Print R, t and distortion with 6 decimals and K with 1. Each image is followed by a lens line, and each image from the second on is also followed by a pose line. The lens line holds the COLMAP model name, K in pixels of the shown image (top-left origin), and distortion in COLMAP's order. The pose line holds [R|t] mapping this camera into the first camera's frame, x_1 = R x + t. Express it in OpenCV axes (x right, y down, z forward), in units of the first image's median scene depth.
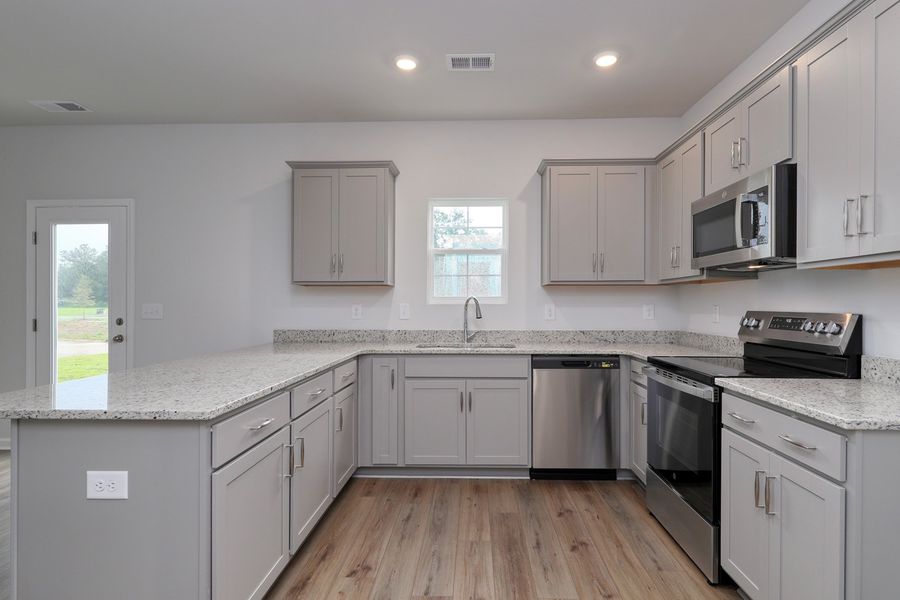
lens RADIAL K [[454.3, 0, 463.4], [0, 454.3, 303.7], [0, 0, 1]] dist [0.001523, -0.000125]
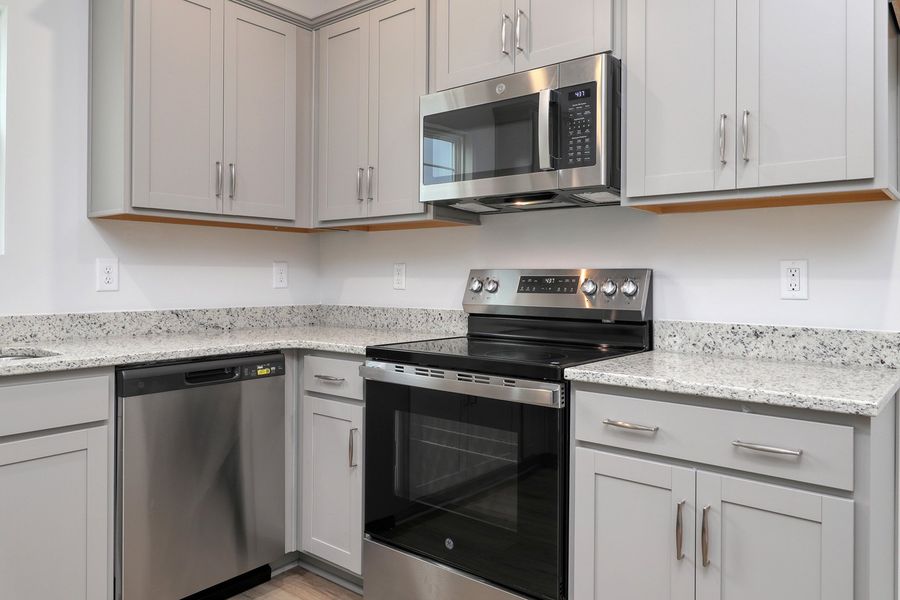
lens RADIAL K [[633.9, 0, 451.8], [0, 633.9, 275.1], [0, 0, 1]] dist [0.001618, 0.000196]
pose [[0.609011, 0.006716, 0.793133, -0.143341], [-0.004788, 0.999977, -0.004792, 0.025110], [-0.793147, -0.000879, 0.609029, 0.372968]]
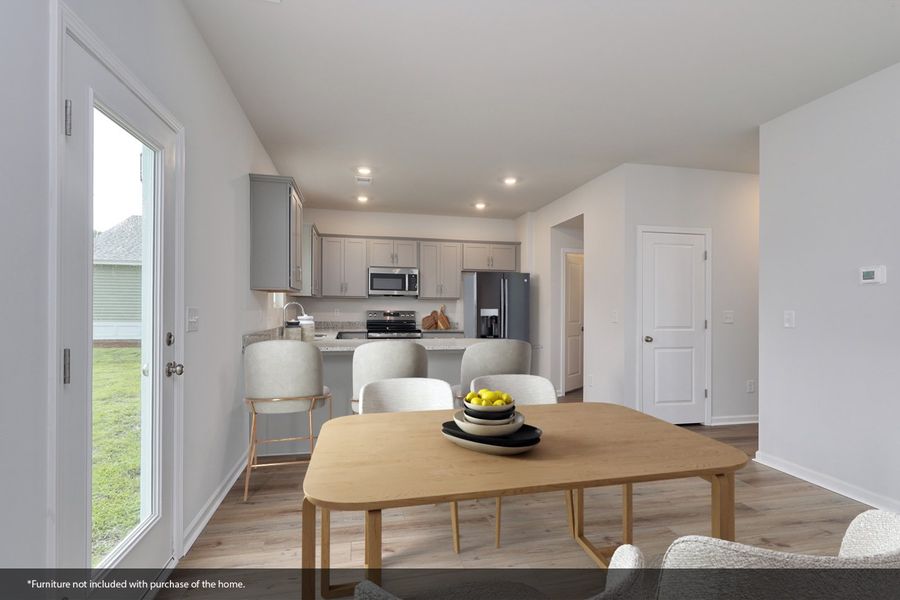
lens RADIAL K [[445.6, 0, 449.1], [0, 445.6, 302.6], [0, 0, 1]] dist [0.000021, 0.000048]
pose [[-0.251048, 0.005813, 0.967957, -1.726929], [-0.003191, 0.999972, -0.006833, -0.012246], [-0.967969, -0.004804, -0.251022, 1.030744]]
